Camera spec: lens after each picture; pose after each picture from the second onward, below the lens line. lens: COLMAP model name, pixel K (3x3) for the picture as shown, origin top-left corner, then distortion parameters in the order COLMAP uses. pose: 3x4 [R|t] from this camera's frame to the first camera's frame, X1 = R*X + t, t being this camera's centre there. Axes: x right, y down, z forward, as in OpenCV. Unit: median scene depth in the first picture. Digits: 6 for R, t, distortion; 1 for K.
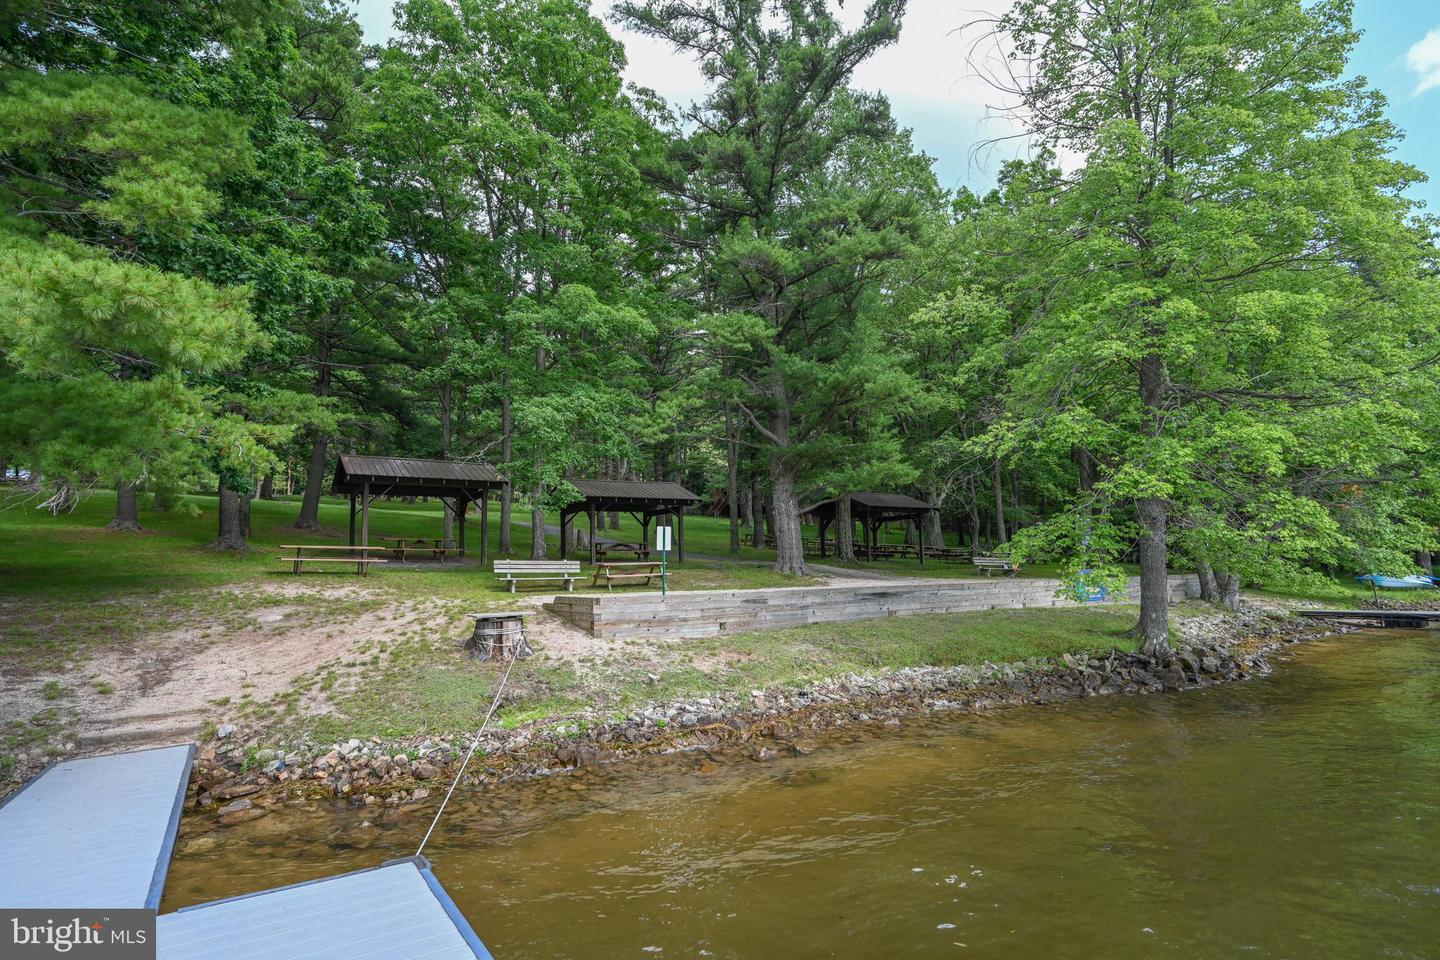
lens RADIAL K [[760.9, 0, 720.9], [0, 760.9, 486.6], [0, 0, 1]] dist [-0.001411, -0.001499]
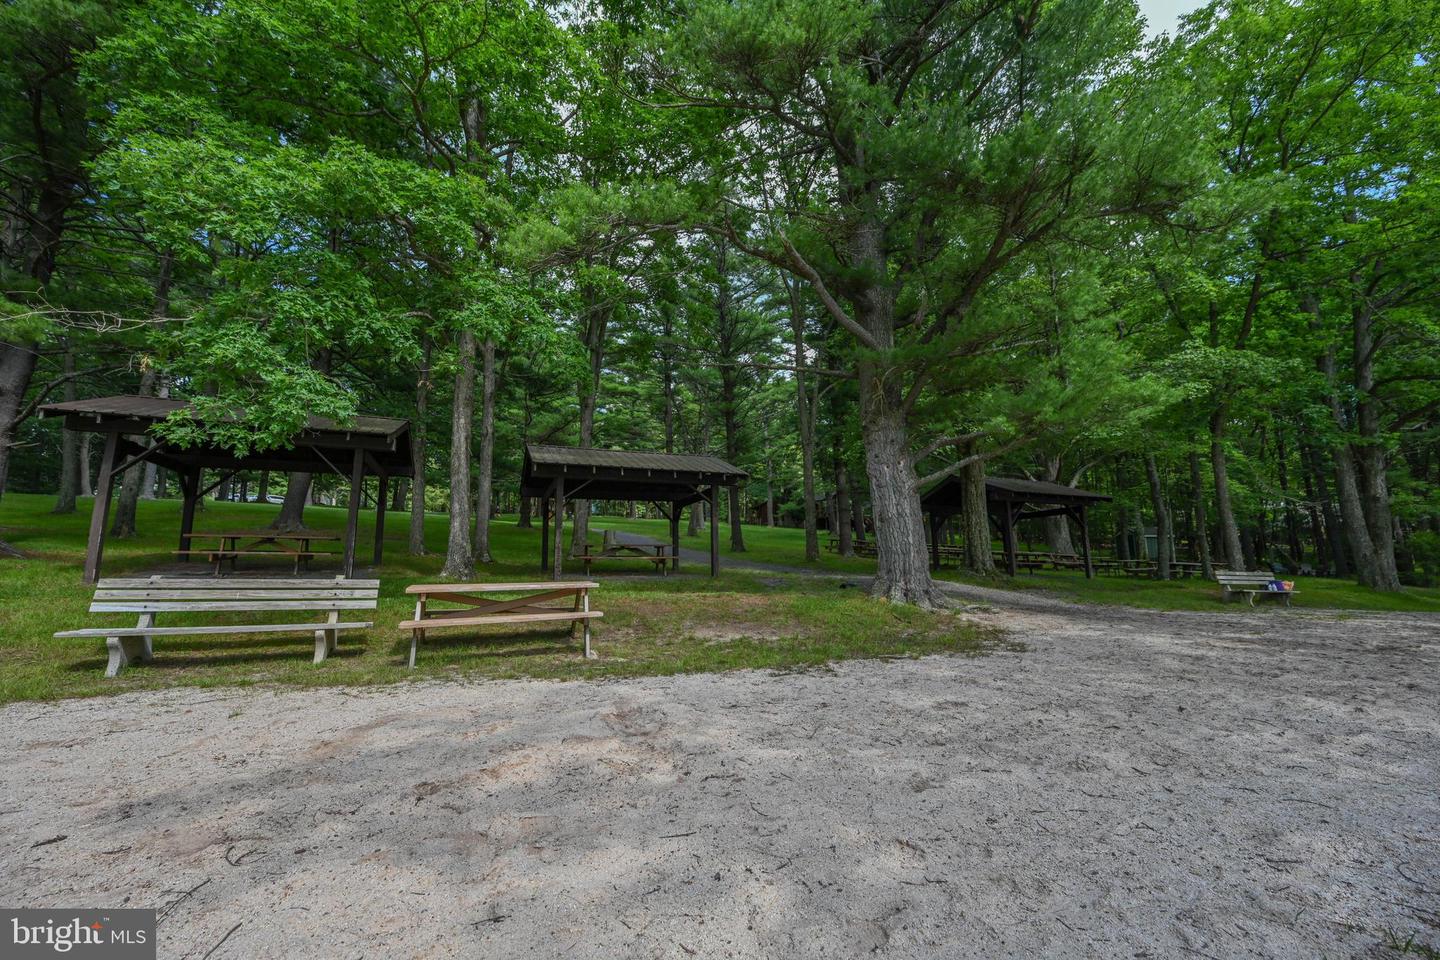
lens RADIAL K [[576.9, 0, 720.0], [0, 576.9, 480.0], [0, 0, 1]] dist [-0.002043, 0.000338]
pose [[0.985265, -0.018781, -0.170003, 0.050133], [0.009746, 0.998503, -0.053824, 0.070047], [0.170760, 0.051374, 0.983972, 0.808989]]
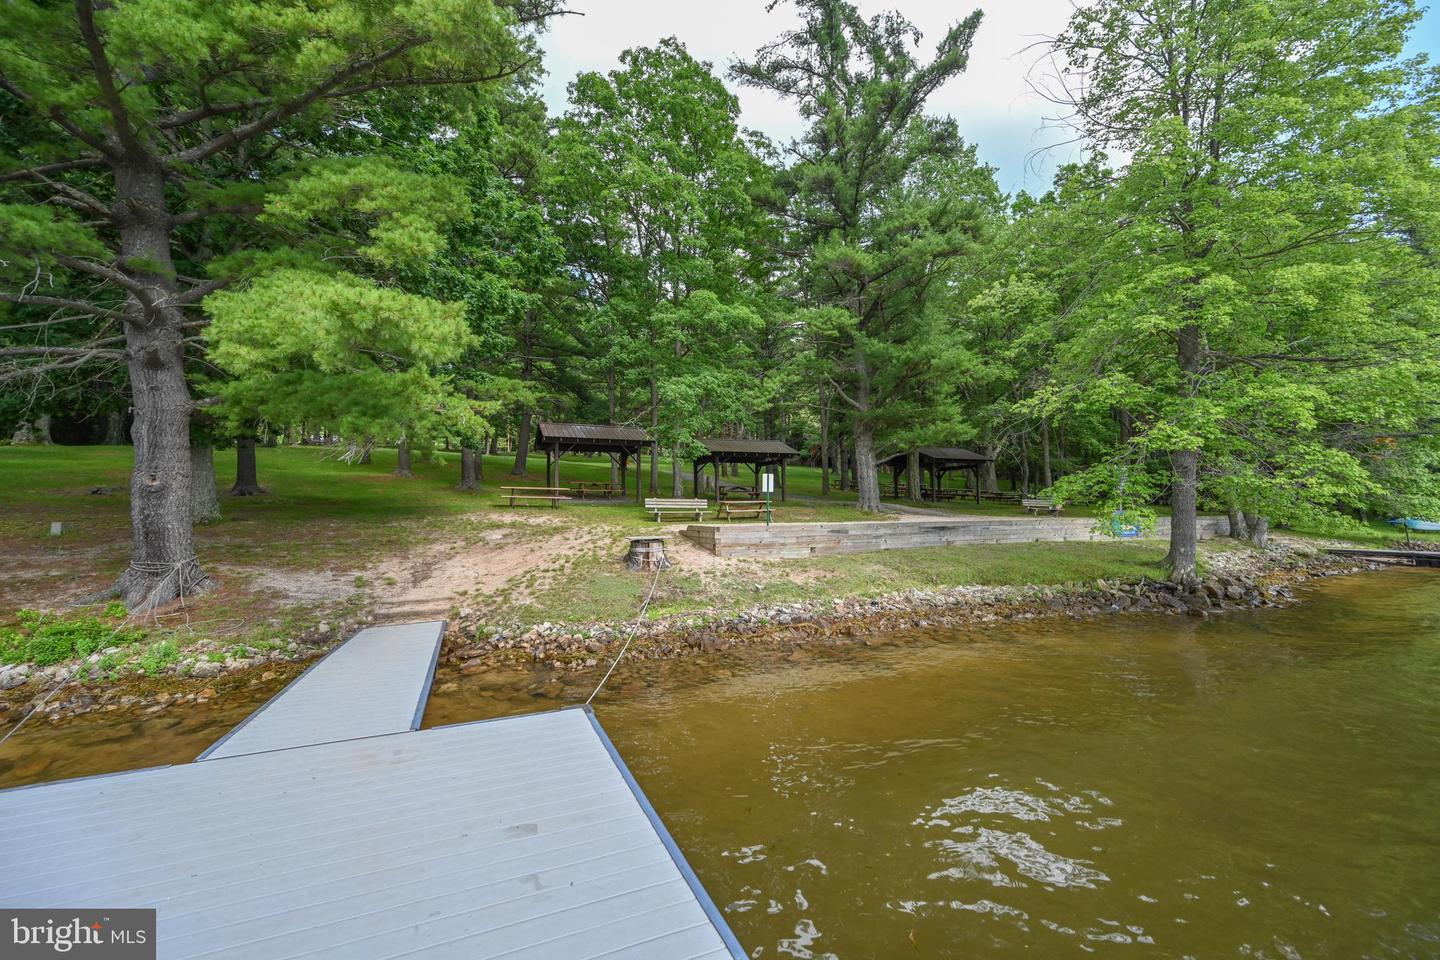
lens RADIAL K [[576.9, 0, 720.0], [0, 576.9, 480.0], [0, 0, 1]] dist [-0.002043, 0.000338]
pose [[0.985912, 0.003539, -0.167227, 0.008502], [0.006825, 0.998092, 0.061363, 0.001061], [0.167125, -0.061640, 0.984007, 0.003308]]
